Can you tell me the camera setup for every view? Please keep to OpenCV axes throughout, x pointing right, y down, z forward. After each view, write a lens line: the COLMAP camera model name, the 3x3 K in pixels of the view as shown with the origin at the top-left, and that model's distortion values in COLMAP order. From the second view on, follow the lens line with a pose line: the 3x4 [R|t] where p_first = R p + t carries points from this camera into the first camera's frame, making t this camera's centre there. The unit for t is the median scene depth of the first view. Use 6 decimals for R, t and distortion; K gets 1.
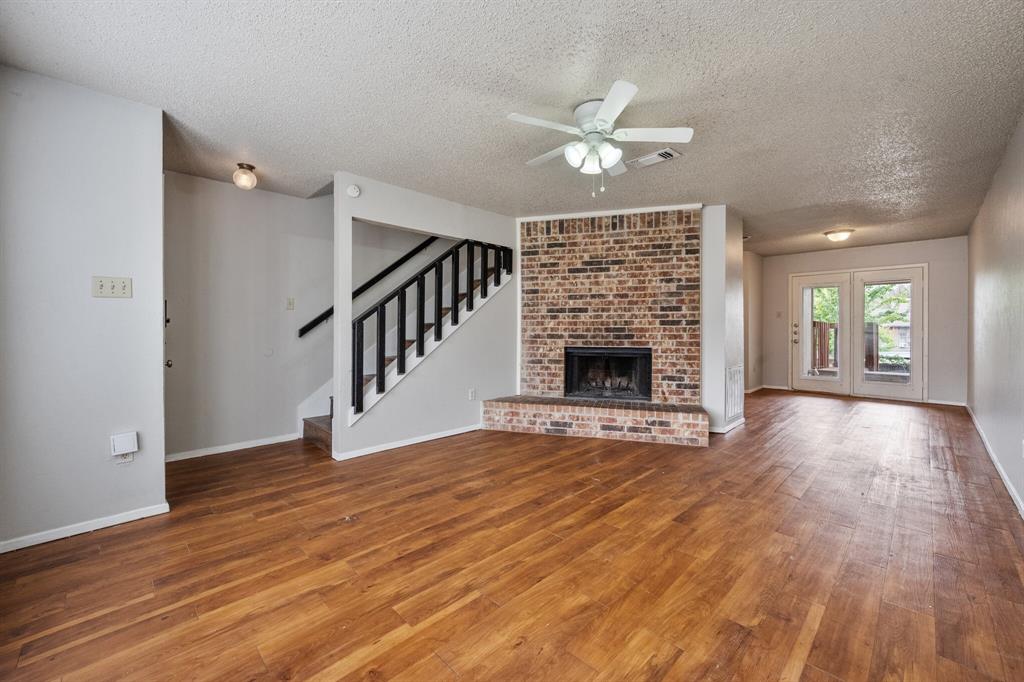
lens RADIAL K [[415.2, 0, 510.9], [0, 415.2, 339.1], [0, 0, 1]] dist [0.003308, 0.000862]
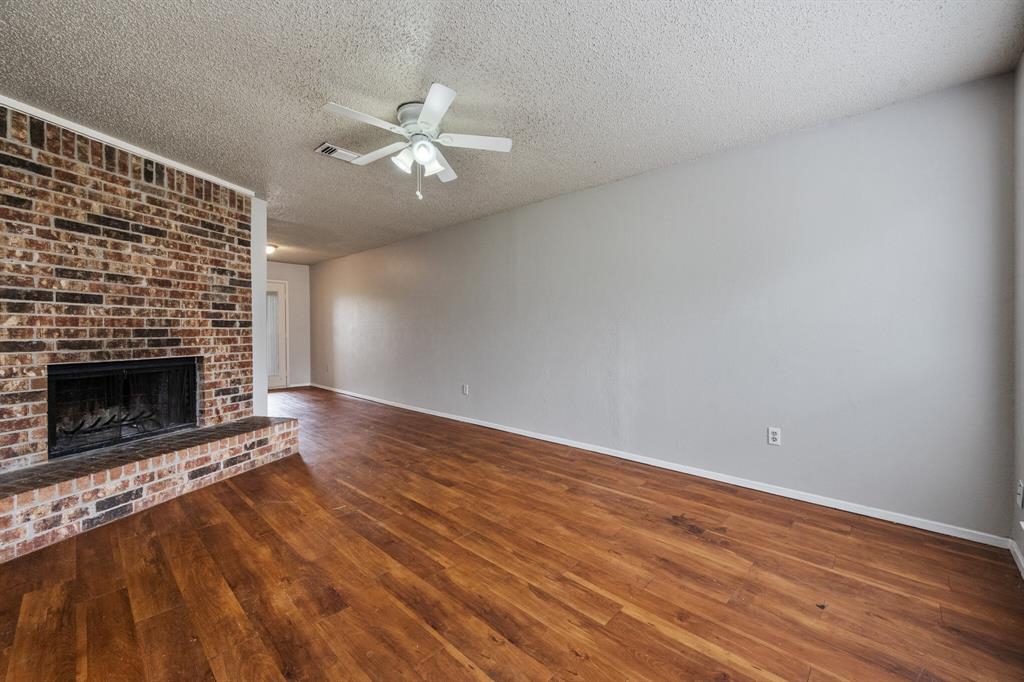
lens RADIAL K [[415.2, 0, 515.0], [0, 415.2, 340.1], [0, 0, 1]] dist [0.003308, 0.000862]
pose [[-0.052893, -0.021982, 0.998358, -0.466603], [0.024847, 0.999419, 0.023322, -0.012341], [-0.998291, 0.026040, -0.052316, 0.477413]]
